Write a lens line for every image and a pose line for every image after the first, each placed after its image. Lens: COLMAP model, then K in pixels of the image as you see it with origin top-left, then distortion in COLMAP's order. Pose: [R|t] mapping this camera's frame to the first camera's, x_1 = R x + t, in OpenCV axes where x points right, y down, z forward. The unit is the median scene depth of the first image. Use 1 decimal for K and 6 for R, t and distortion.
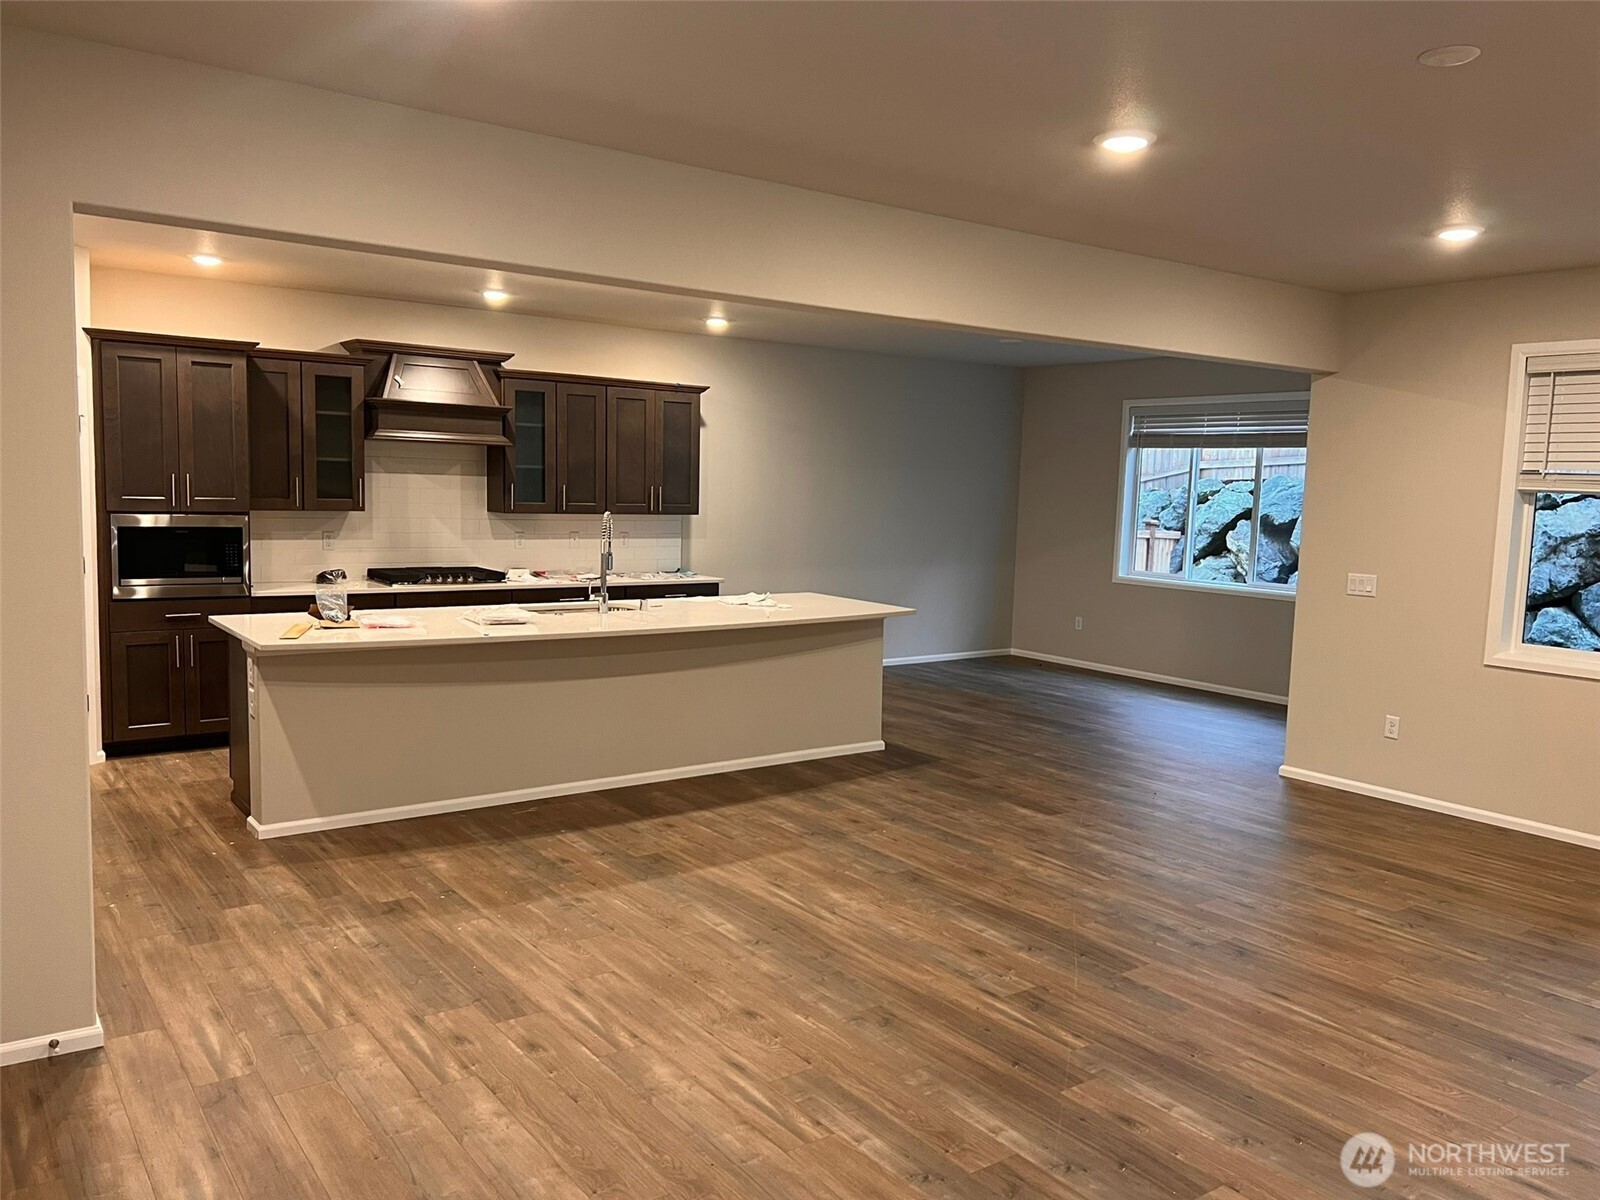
lens RADIAL K [[1204.8, 0, 808.0], [0, 1204.8, 604.4], [0, 0, 1]] dist [0.073507, -0.102947]
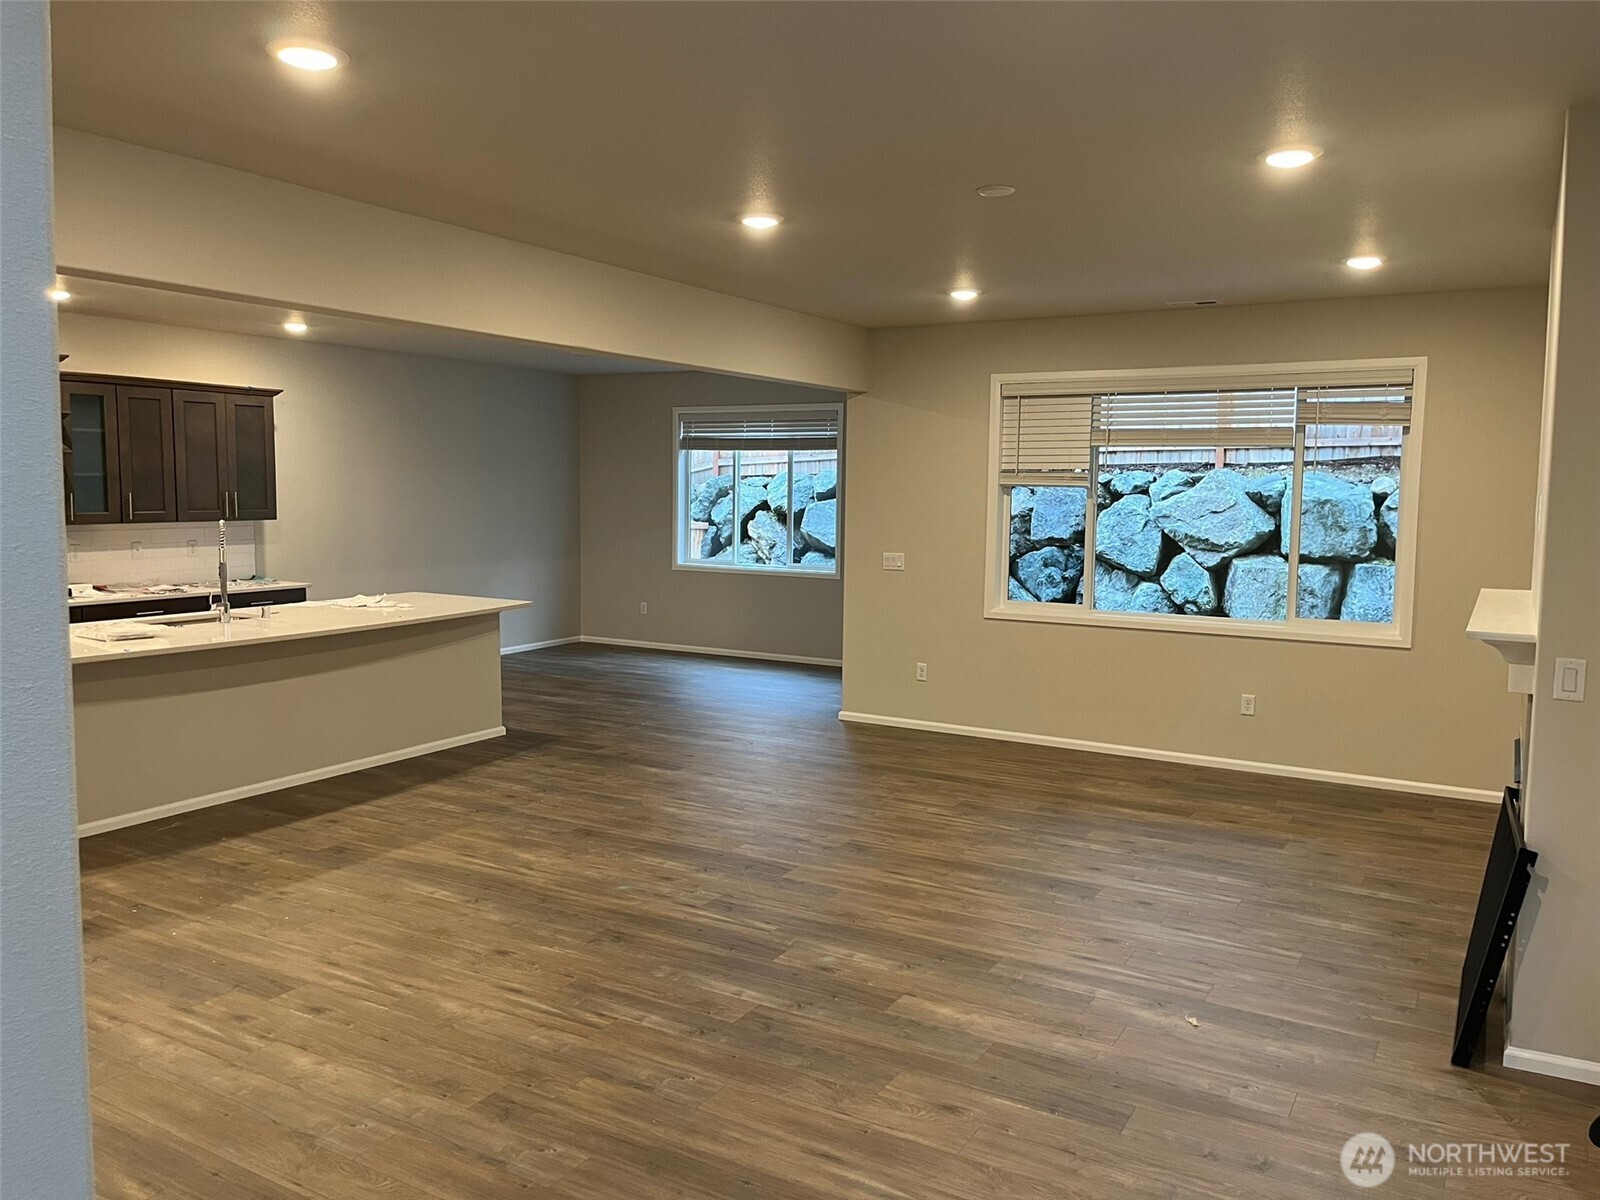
lens RADIAL K [[1193.1, 0, 797.1], [0, 1193.1, 593.7], [0, 0, 1]] dist [0.042041, -0.040995]
pose [[0.917372, -0.054284, 0.394311, -0.128231], [0.055390, 0.998428, 0.008584, 0.001144], [-0.394157, 0.013966, 0.918937, -0.094848]]
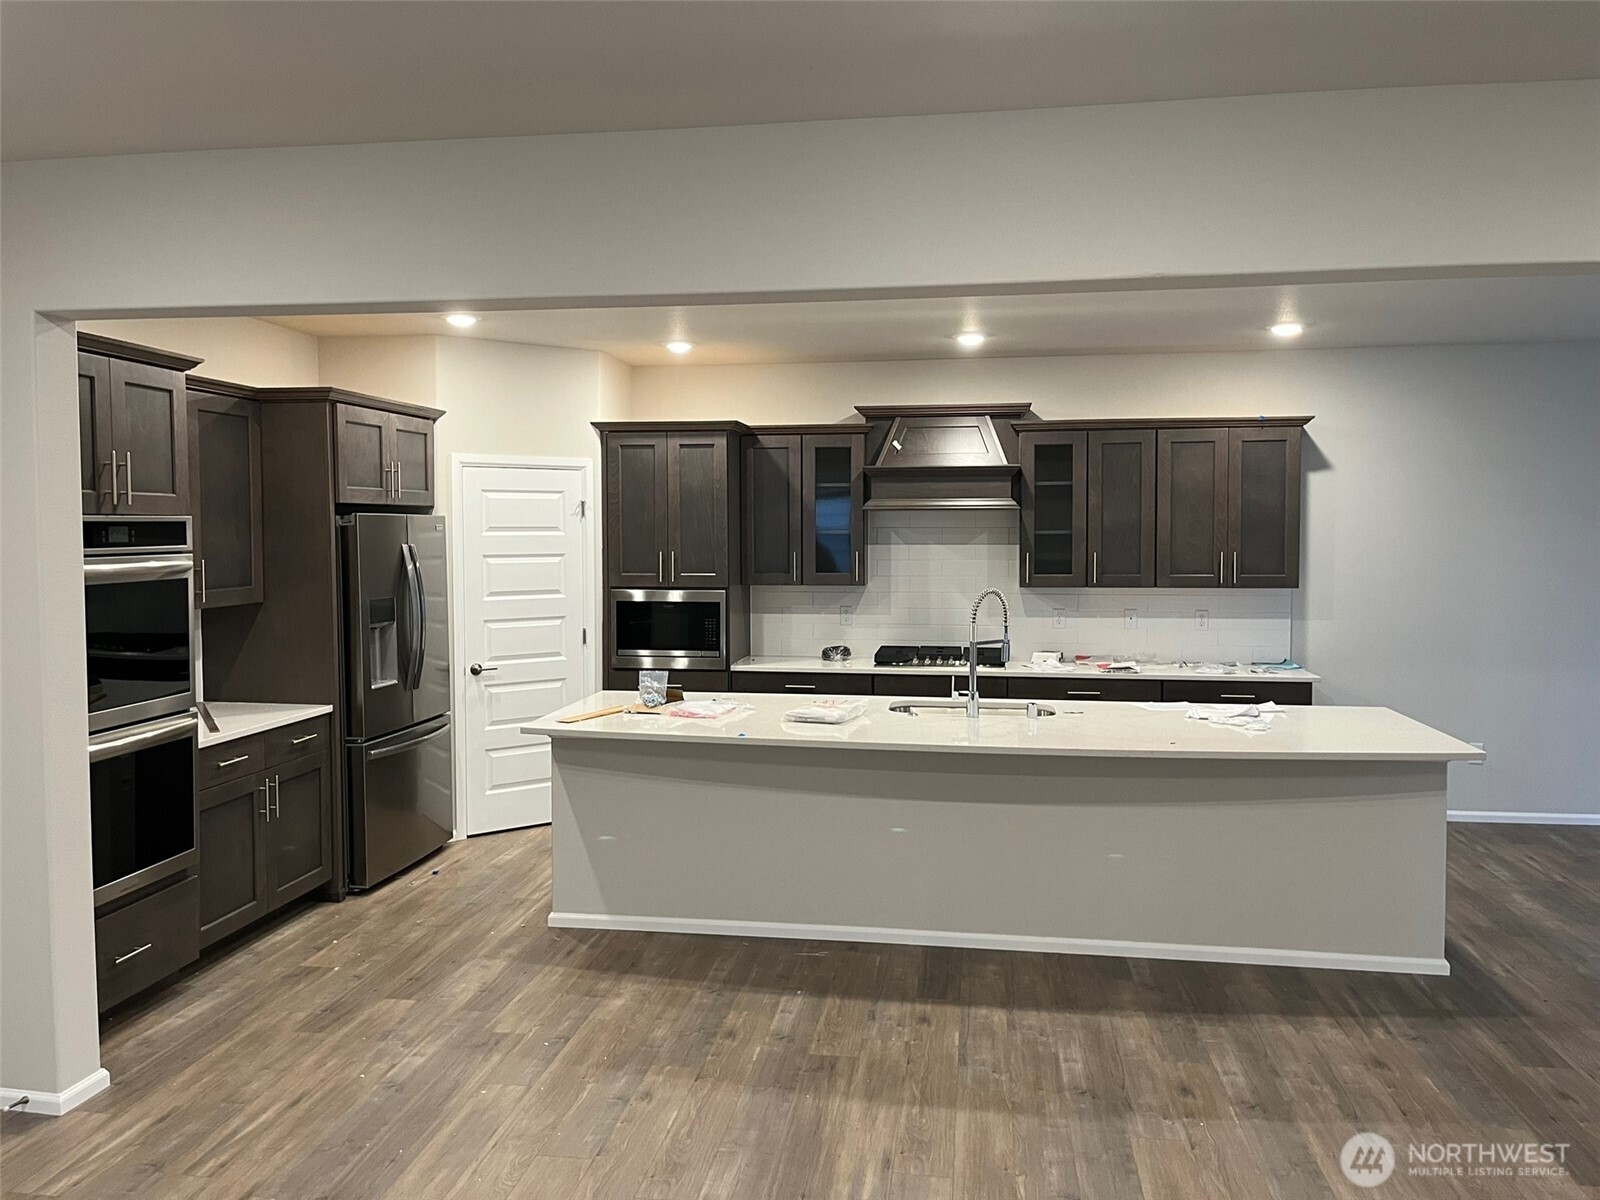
lens RADIAL K [[1205.3, 0, 794.0], [0, 1205.3, 585.0], [0, 0, 1]] dist [0.074912, -0.086108]
pose [[0.705436, 0.002418, -0.708769, 0.310463], [-0.051252, 0.997550, -0.047608, -0.035667], [0.706918, 0.069910, 0.703832, 0.360924]]
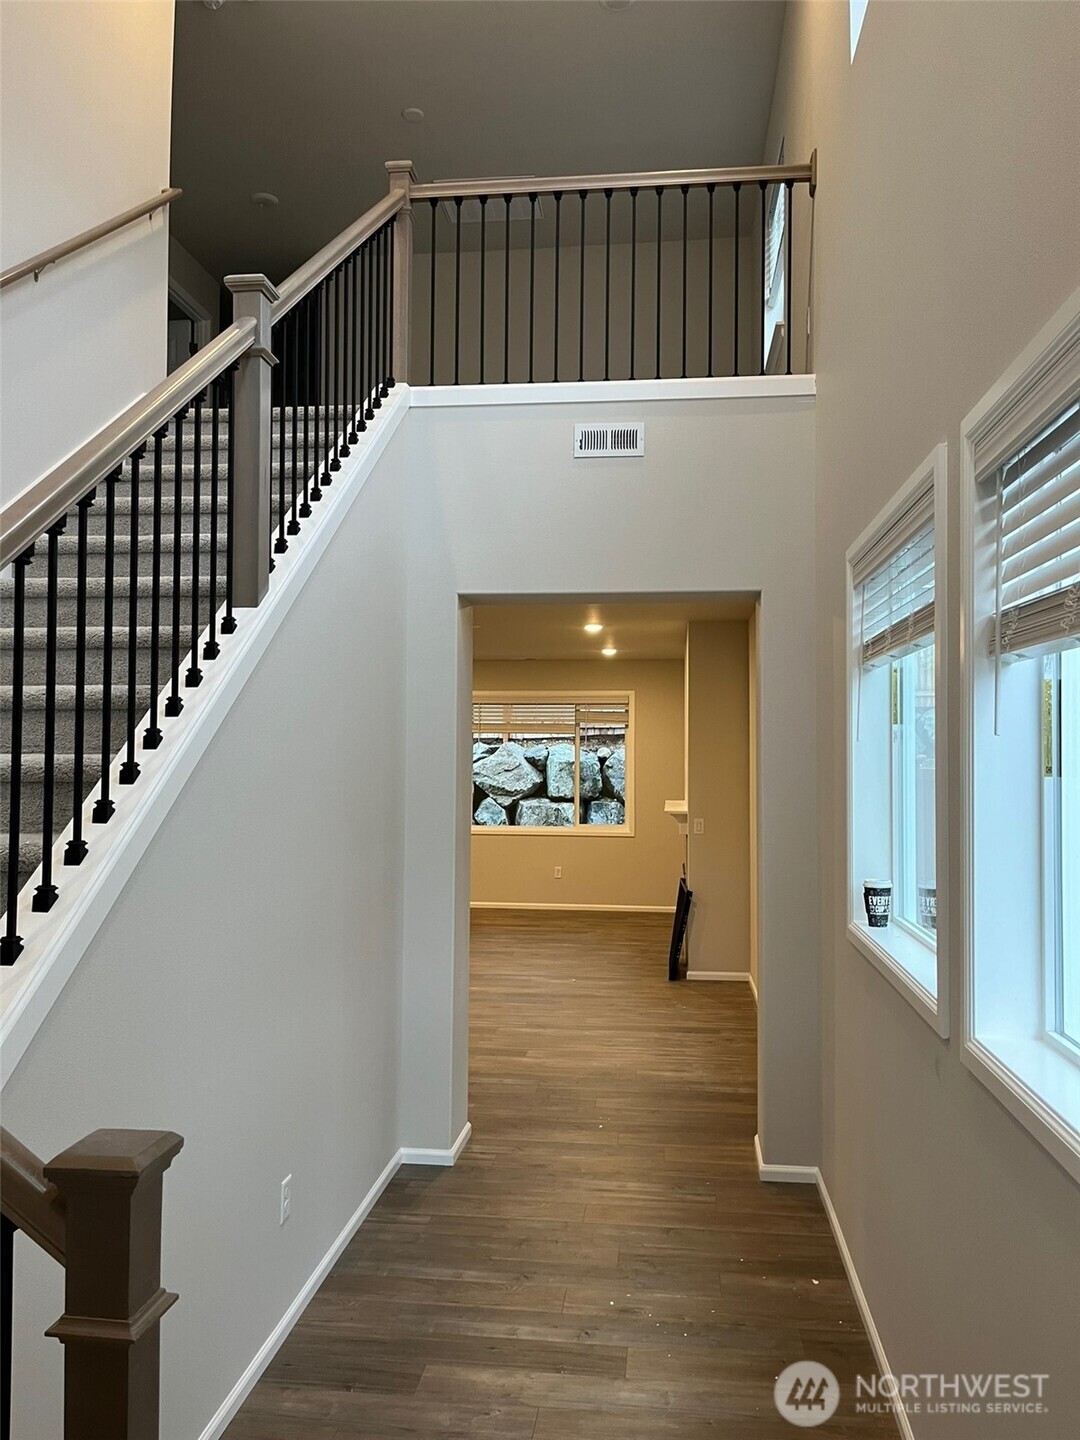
lens RADIAL K [[1088.0, 0, 566.1], [0, 1088.0, 717.1], [0, 0, 1]] dist [0.140076, -0.309725]
pose [[0.660062, 0.000855, 0.751210, -0.704239], [0.089443, 0.992796, -0.079720, 0.021776], [-0.745867, 0.119811, 0.655231, -0.500385]]
